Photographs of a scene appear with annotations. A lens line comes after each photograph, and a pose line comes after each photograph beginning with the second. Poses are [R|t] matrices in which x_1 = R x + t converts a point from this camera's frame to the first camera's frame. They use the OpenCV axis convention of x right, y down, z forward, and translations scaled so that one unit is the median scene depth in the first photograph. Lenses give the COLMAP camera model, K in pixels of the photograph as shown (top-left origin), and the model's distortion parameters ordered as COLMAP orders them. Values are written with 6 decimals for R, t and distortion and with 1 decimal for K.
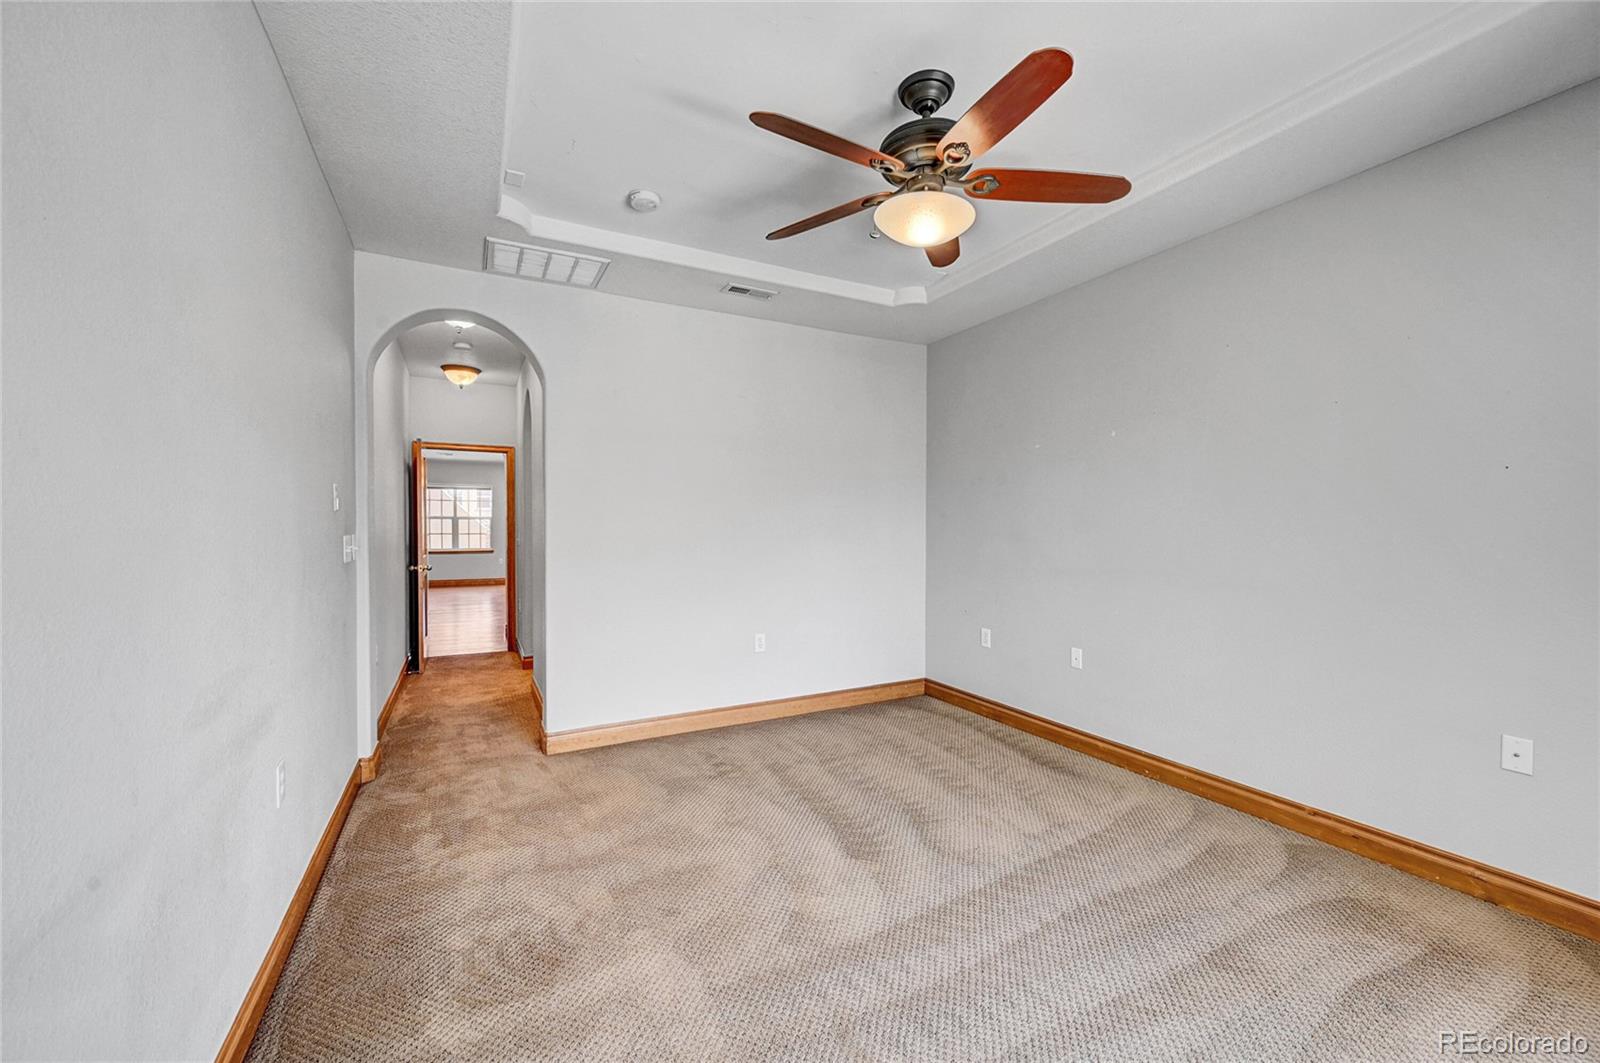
lens RADIAL K [[629.2, 0, 801.9], [0, 629.2, 538.6], [0, 0, 1]] dist [-0.002064, 0.000427]
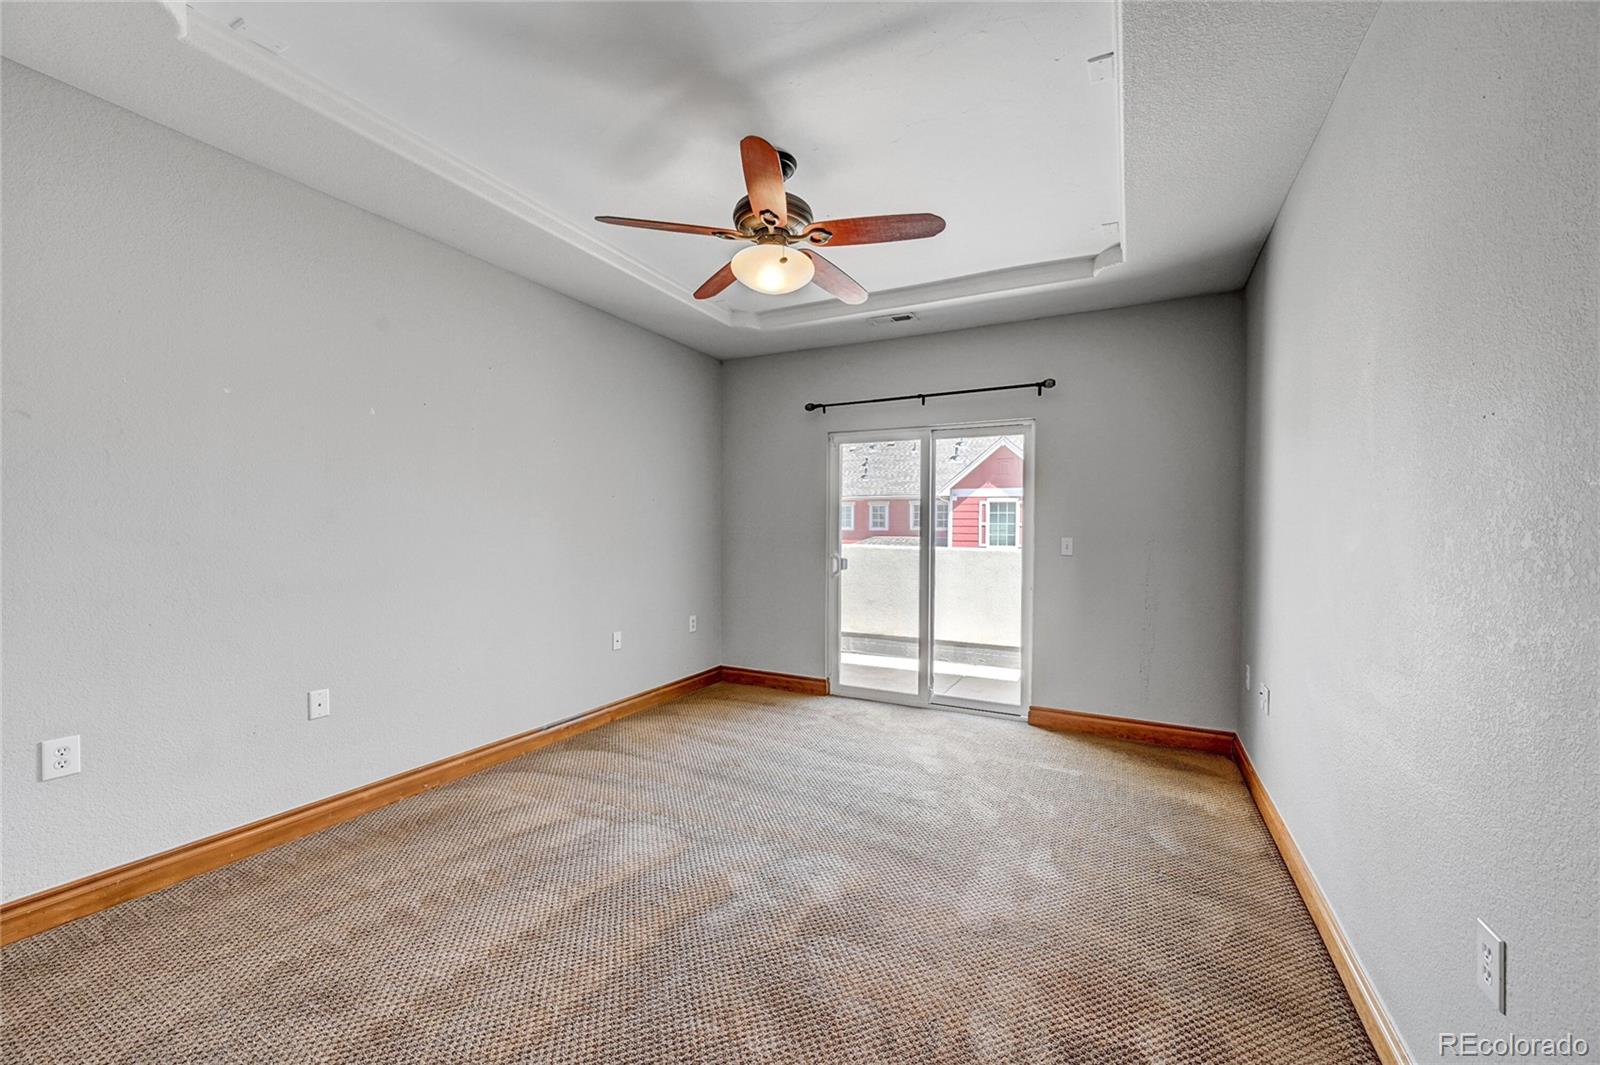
lens RADIAL K [[629.2, 0, 801.9], [0, 629.2, 539.6], [0, 0, 1]] dist [-0.002064, 0.000427]
pose [[-0.567173, -0.016023, 0.823443, -0.606762], [0.011339, 0.999564, 0.027260, -0.016734], [-0.823521, 0.024798, -0.566744, 1.207424]]
